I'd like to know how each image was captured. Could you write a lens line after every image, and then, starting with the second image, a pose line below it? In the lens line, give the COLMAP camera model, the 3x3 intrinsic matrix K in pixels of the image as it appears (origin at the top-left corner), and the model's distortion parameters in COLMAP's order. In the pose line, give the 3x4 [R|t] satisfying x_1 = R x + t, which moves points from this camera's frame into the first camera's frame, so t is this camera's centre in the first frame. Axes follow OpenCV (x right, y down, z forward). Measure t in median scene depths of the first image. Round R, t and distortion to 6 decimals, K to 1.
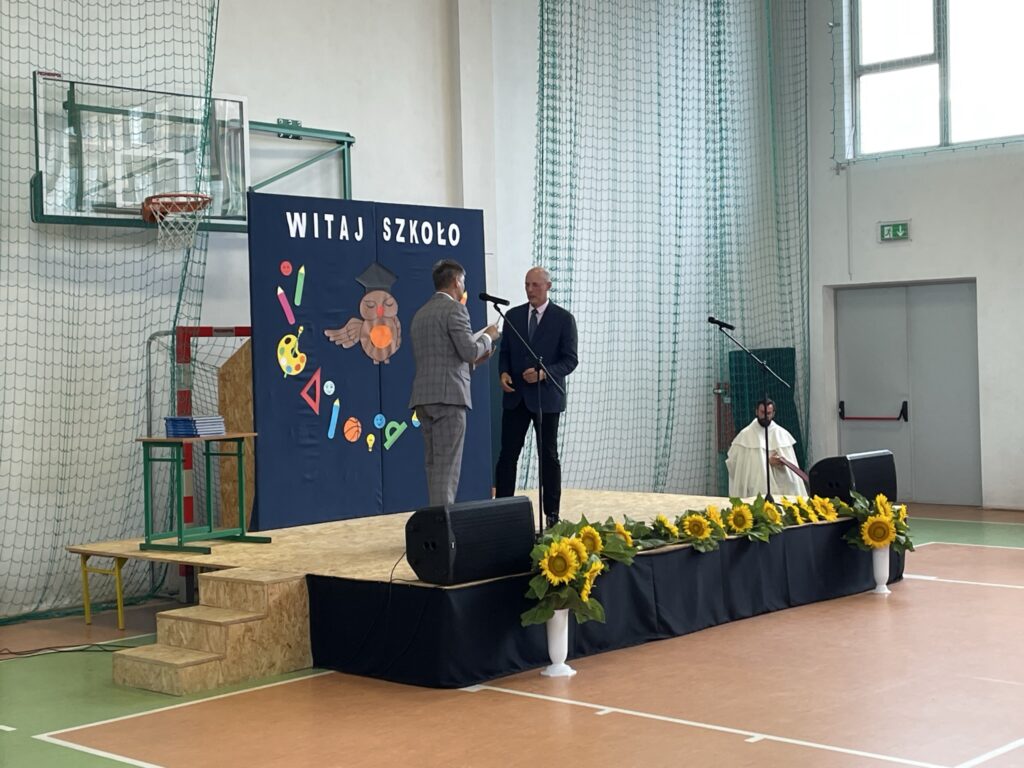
lens RADIAL K [[1528.3, 0, 515.8], [0, 1528.3, 346.5], [0, 0, 1]] dist [0.099140, 0.017130]
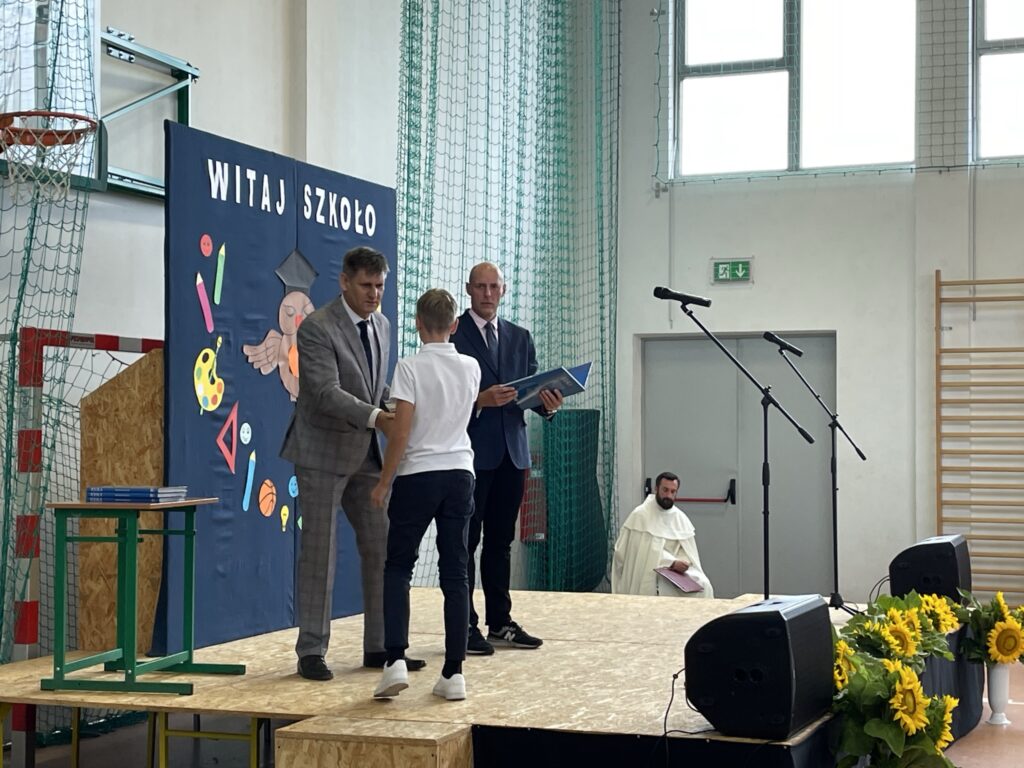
lens RADIAL K [[1754.3, 0, 512.0], [0, 1754.3, 384.0], [0, 0, 1]] dist [0.082965, -0.065470]
pose [[0.933999, 0.037816, 0.355268, -0.283242], [-0.028602, 0.999105, -0.031154, 0.026009], [-0.356128, 0.018937, 0.934245, 0.256396]]
